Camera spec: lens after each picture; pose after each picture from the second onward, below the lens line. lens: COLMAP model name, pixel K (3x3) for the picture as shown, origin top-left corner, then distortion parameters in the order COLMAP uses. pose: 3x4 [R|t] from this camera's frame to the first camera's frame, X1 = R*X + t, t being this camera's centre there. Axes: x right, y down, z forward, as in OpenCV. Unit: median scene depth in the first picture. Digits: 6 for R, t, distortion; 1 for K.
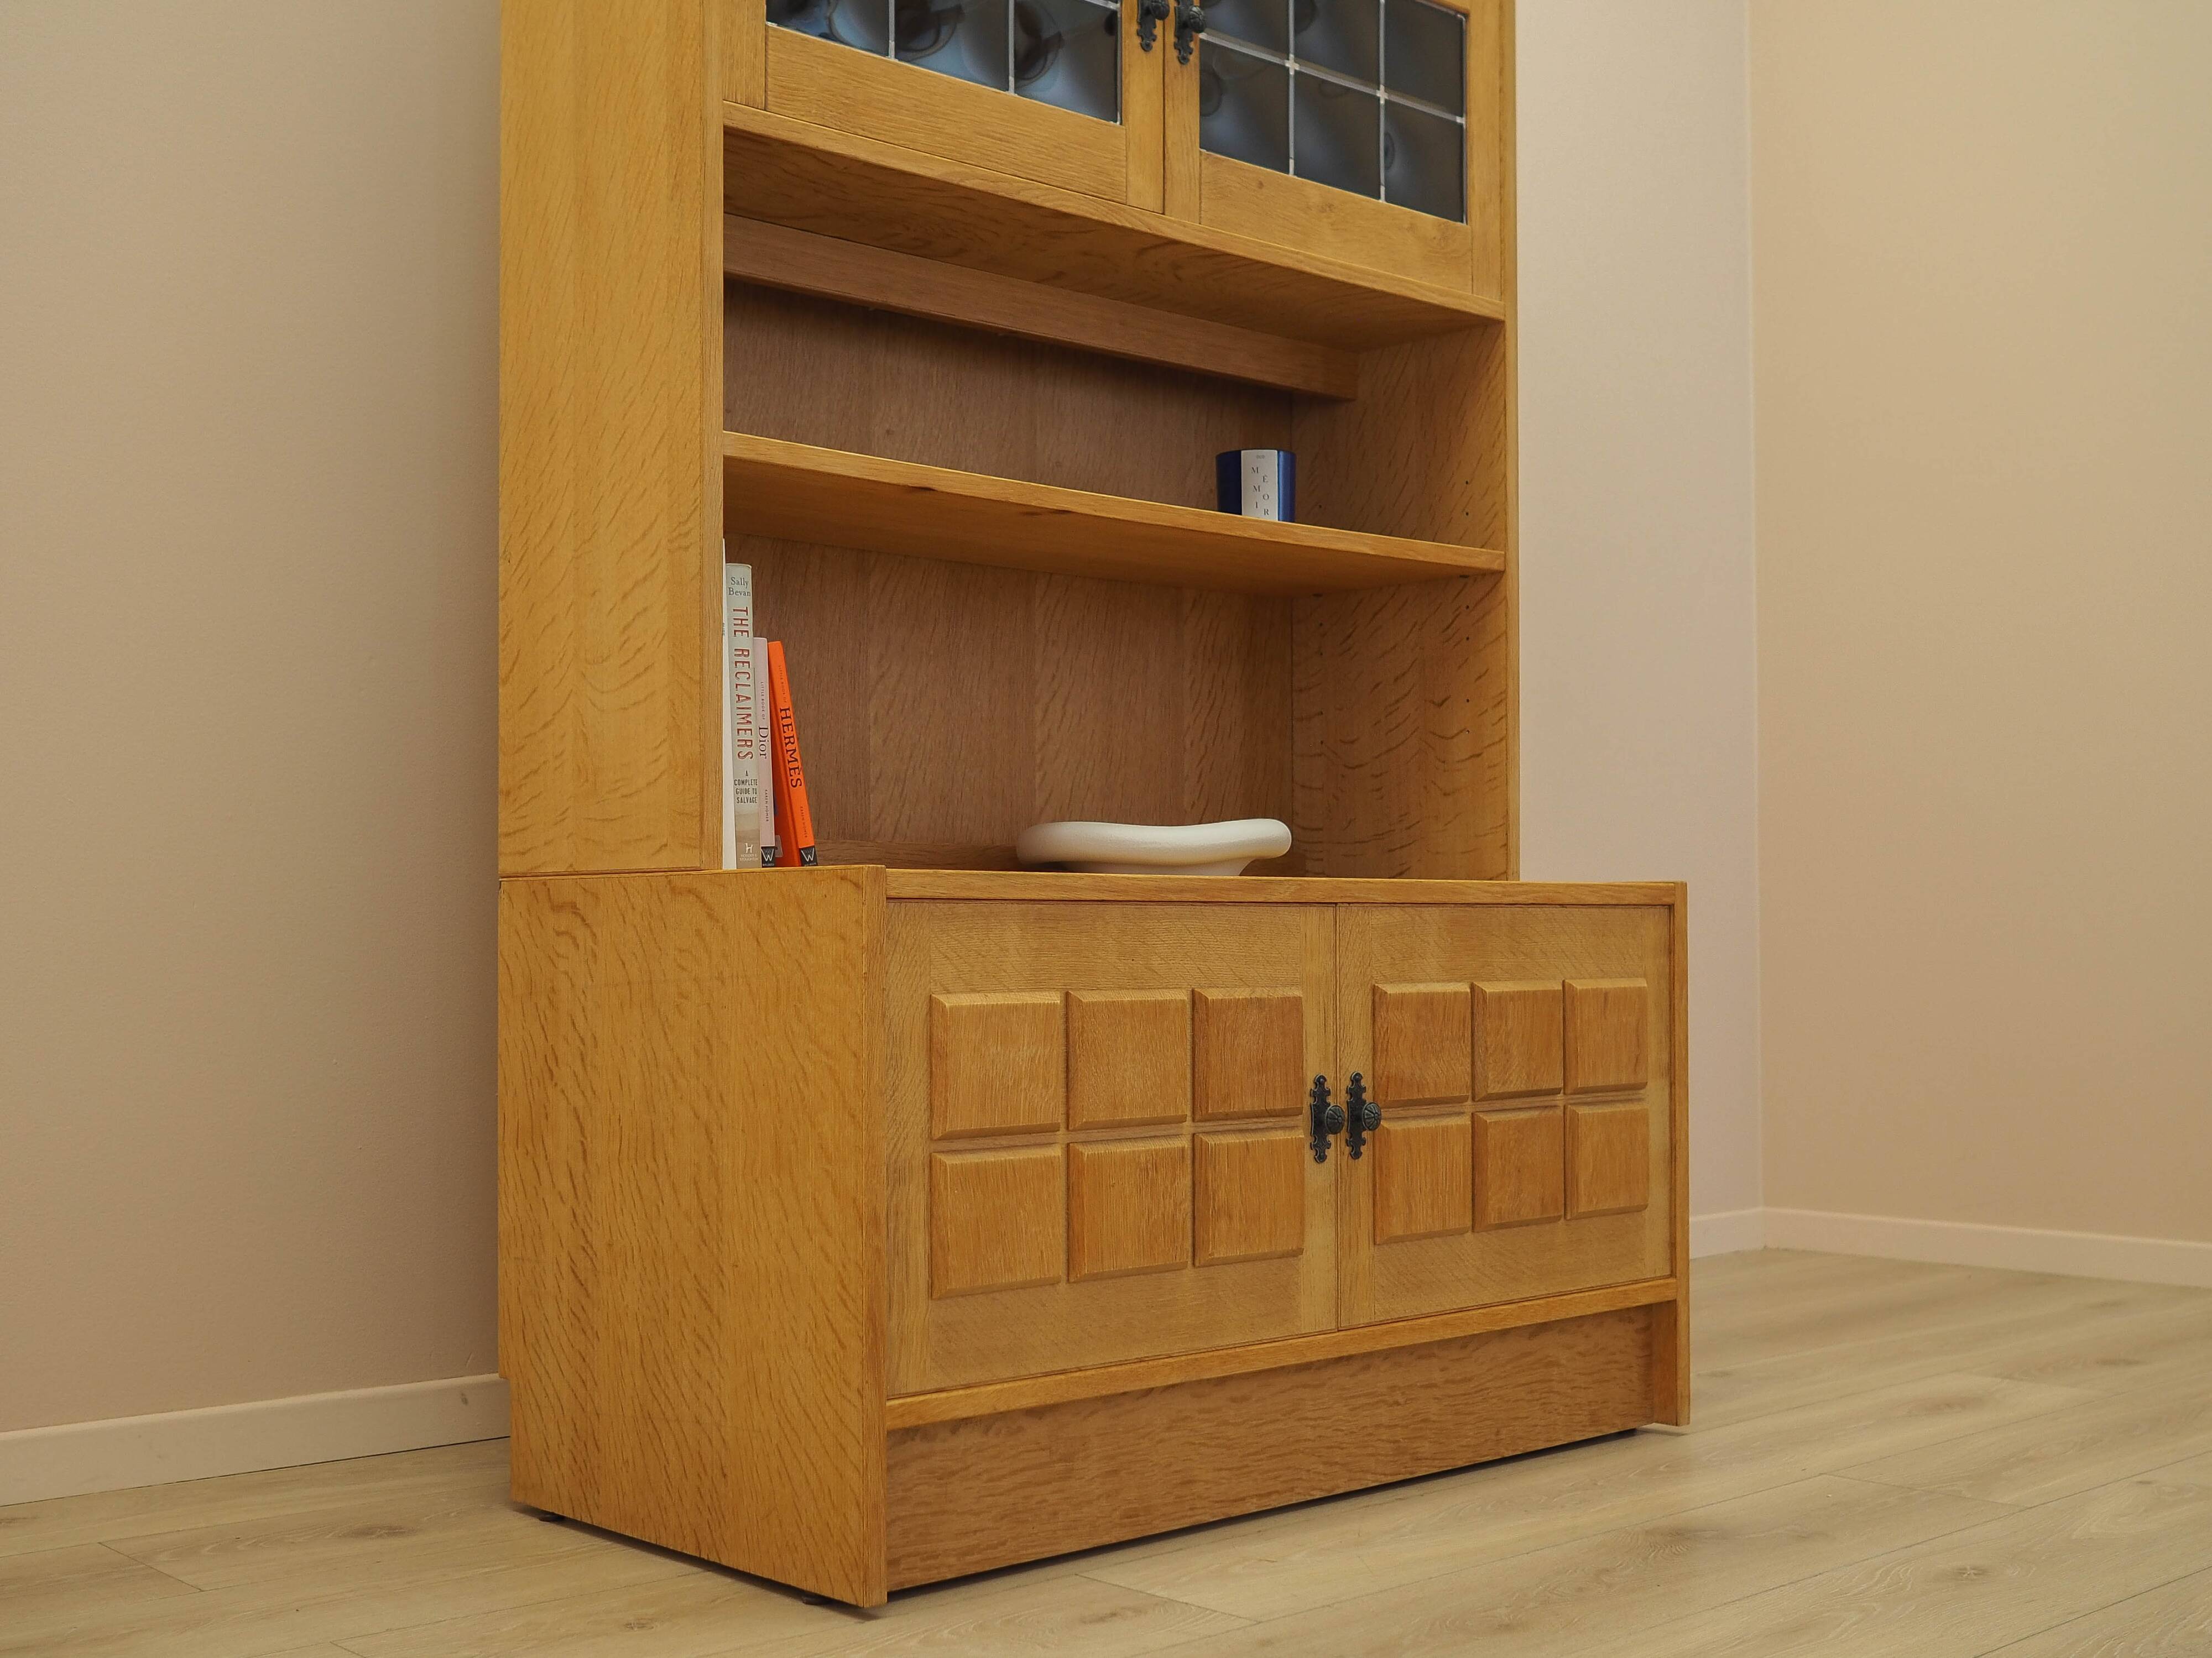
lens RADIAL K [[2636.5, 0, 1097.2], [0, 2636.5, 922.0], [0, 0, 1]] dist [-0.010514, 0.009512]
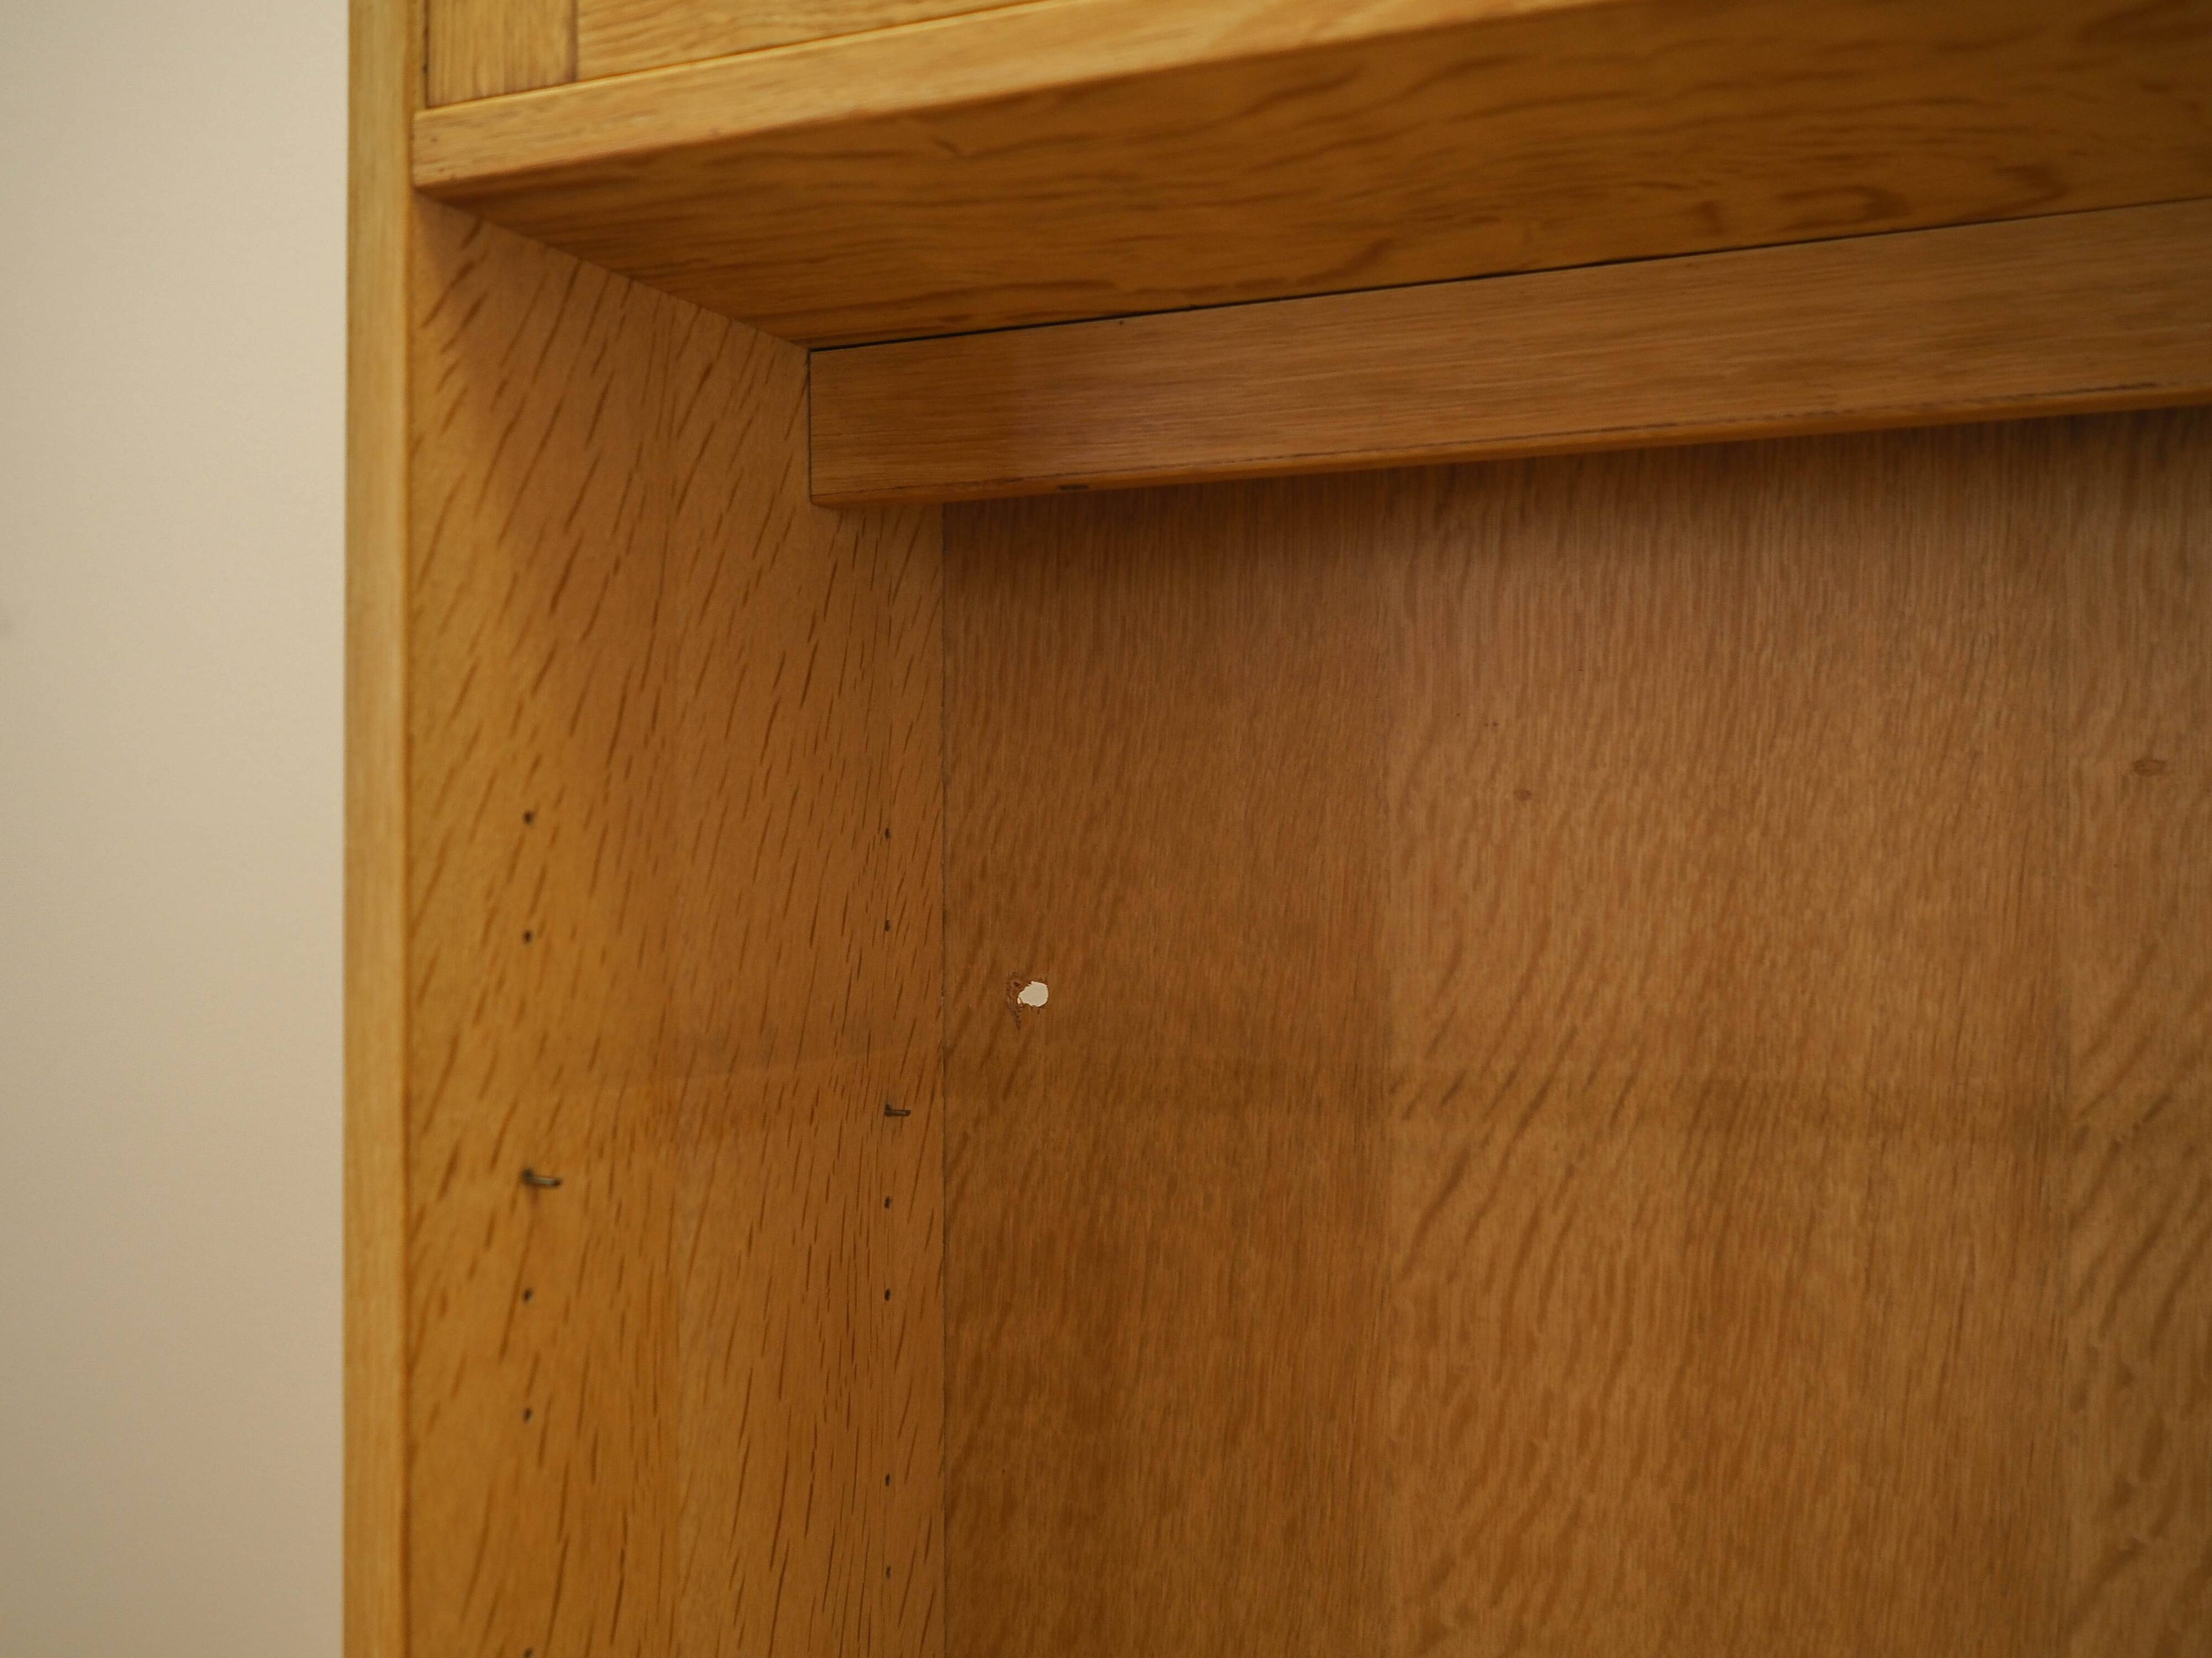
lens RADIAL K [[2331.5, 0, 1056.7], [0, 2331.5, 844.1], [0, 0, 1]] dist [-0.024628, 0.023530]
pose [[0.383760, -0.014508, -0.923319, 0.138121], [0.008338, 0.999890, -0.012246, -0.193536], [0.923395, -0.003000, 0.383839, 0.859961]]
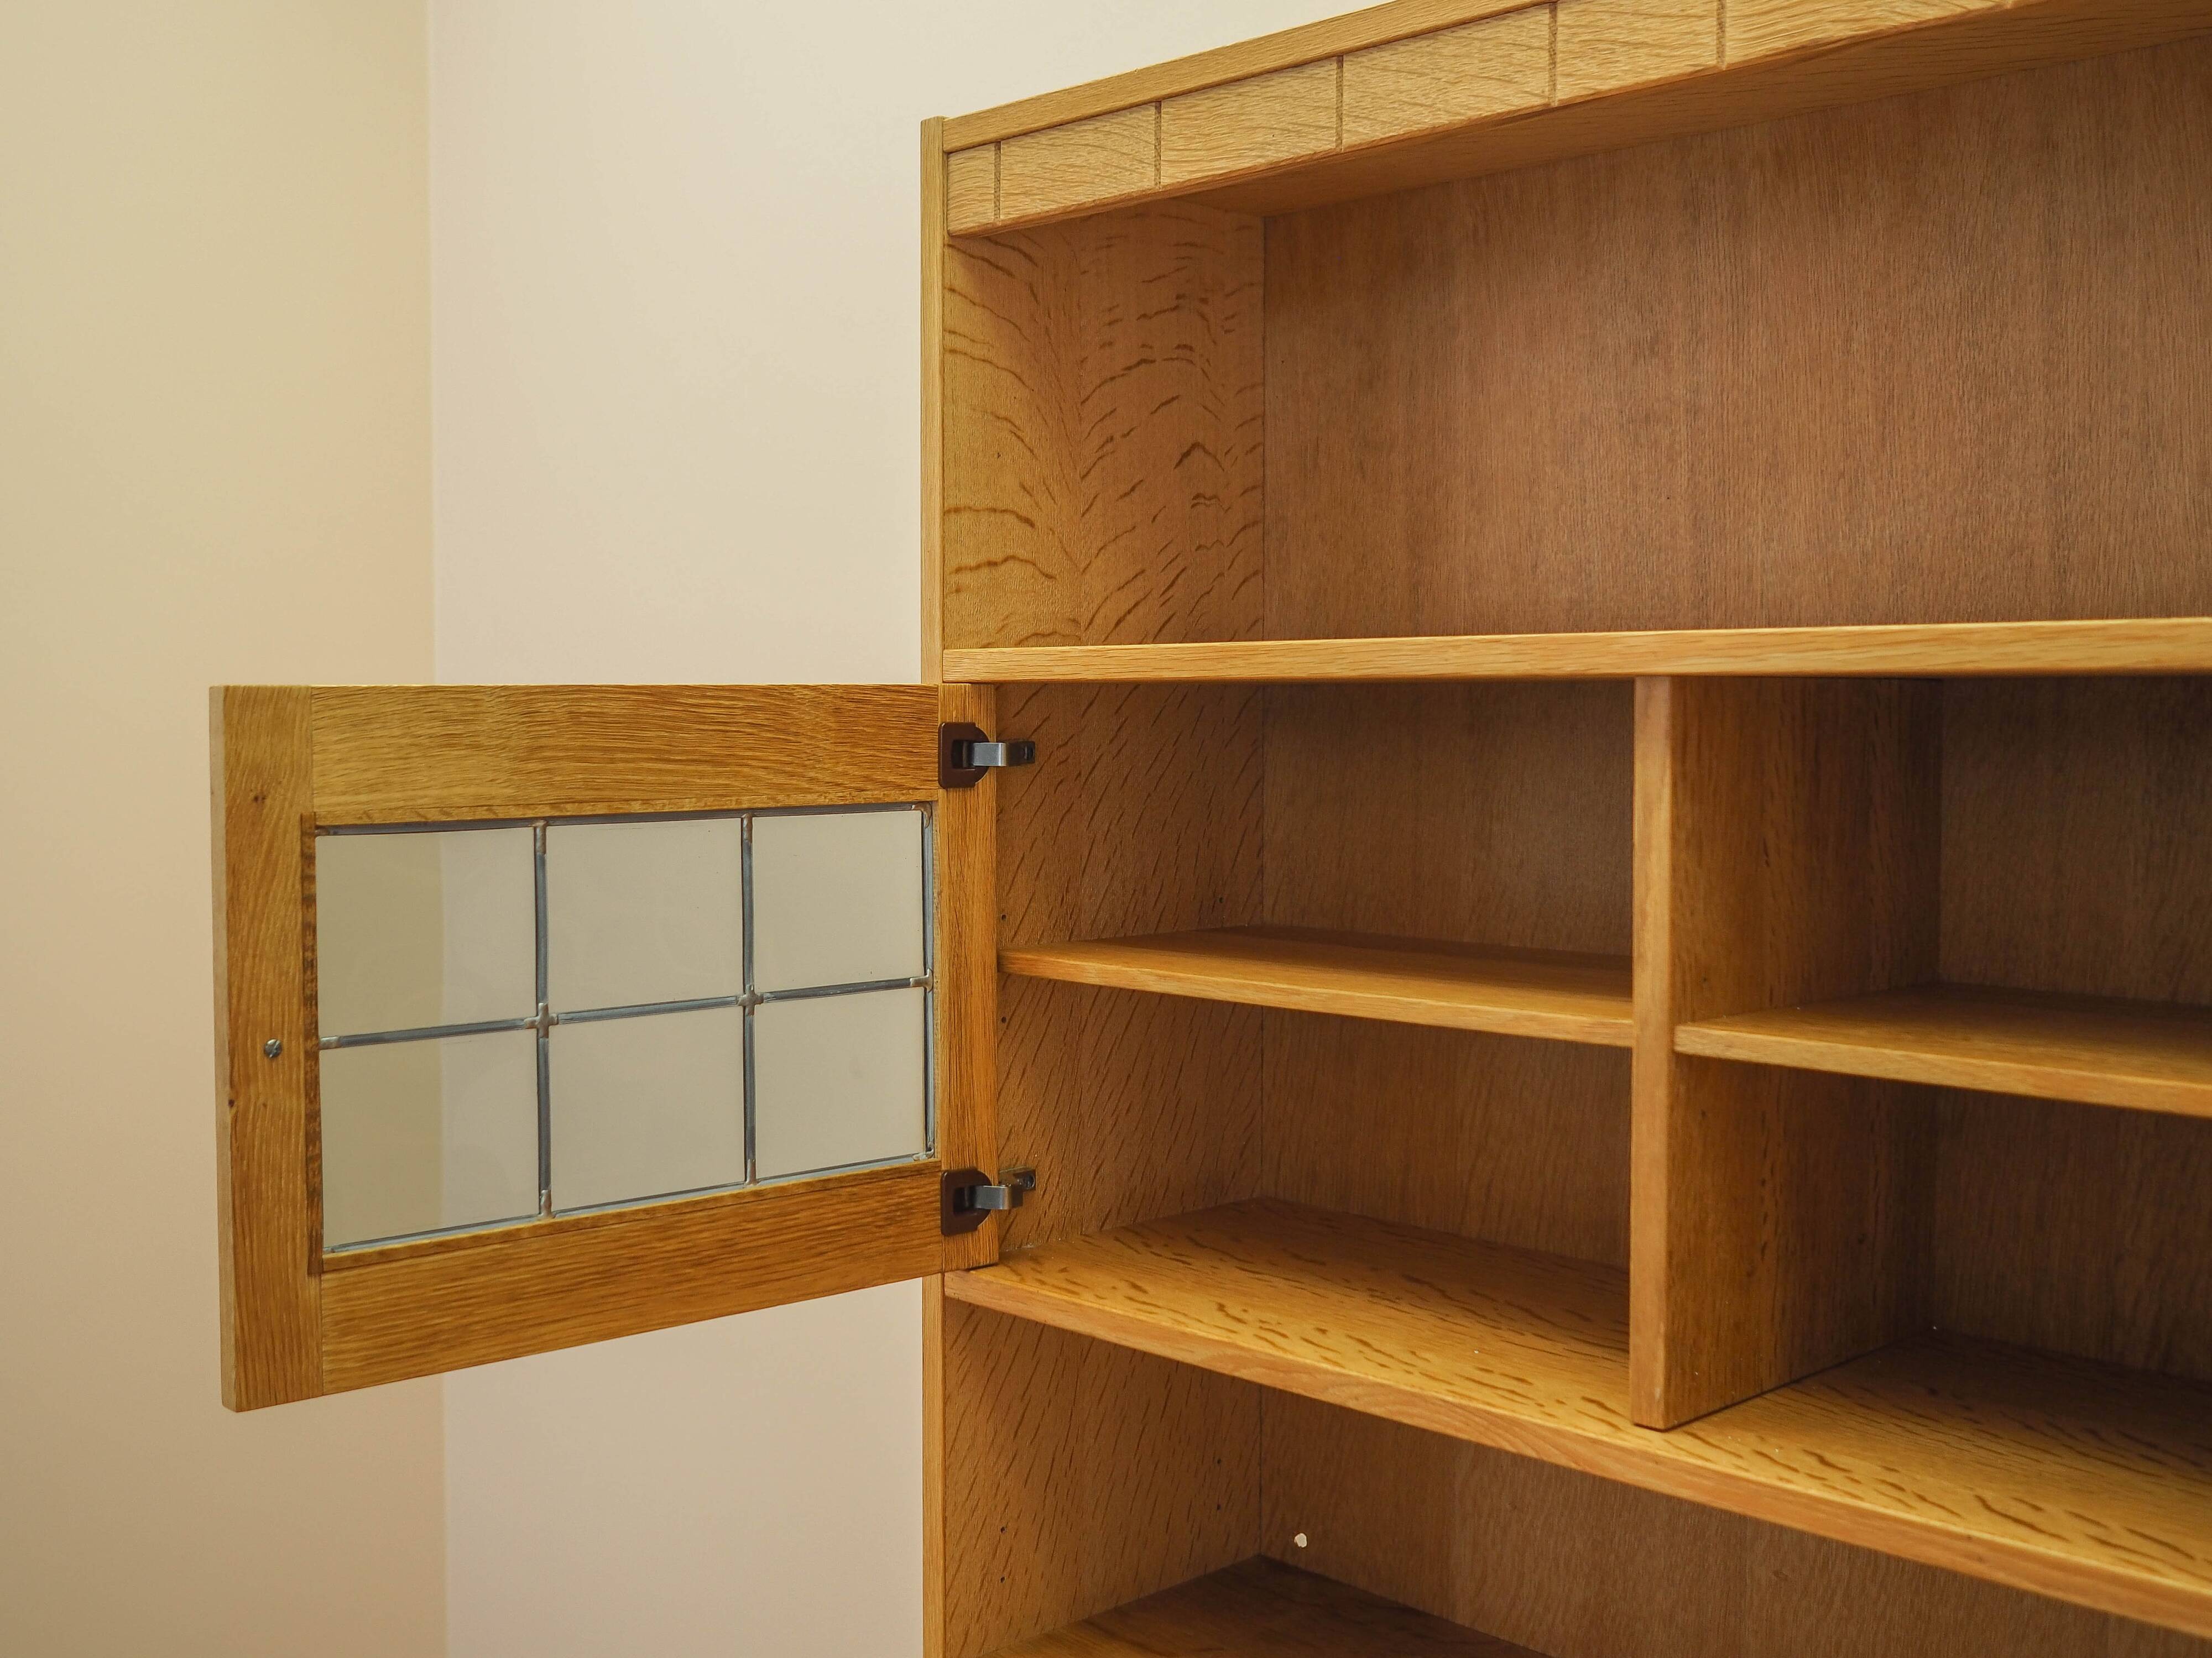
lens RADIAL K [[2414.7, 0, 1025.2], [0, 2414.7, 795.5], [0, 0, 1]] dist [-0.029302, 0.046440]
pose [[-0.000269, 0.042534, -0.999095, 0.520857], [0.007361, 0.999068, 0.042531, -0.433843], [0.999973, -0.007343, -0.000582, 0.916506]]
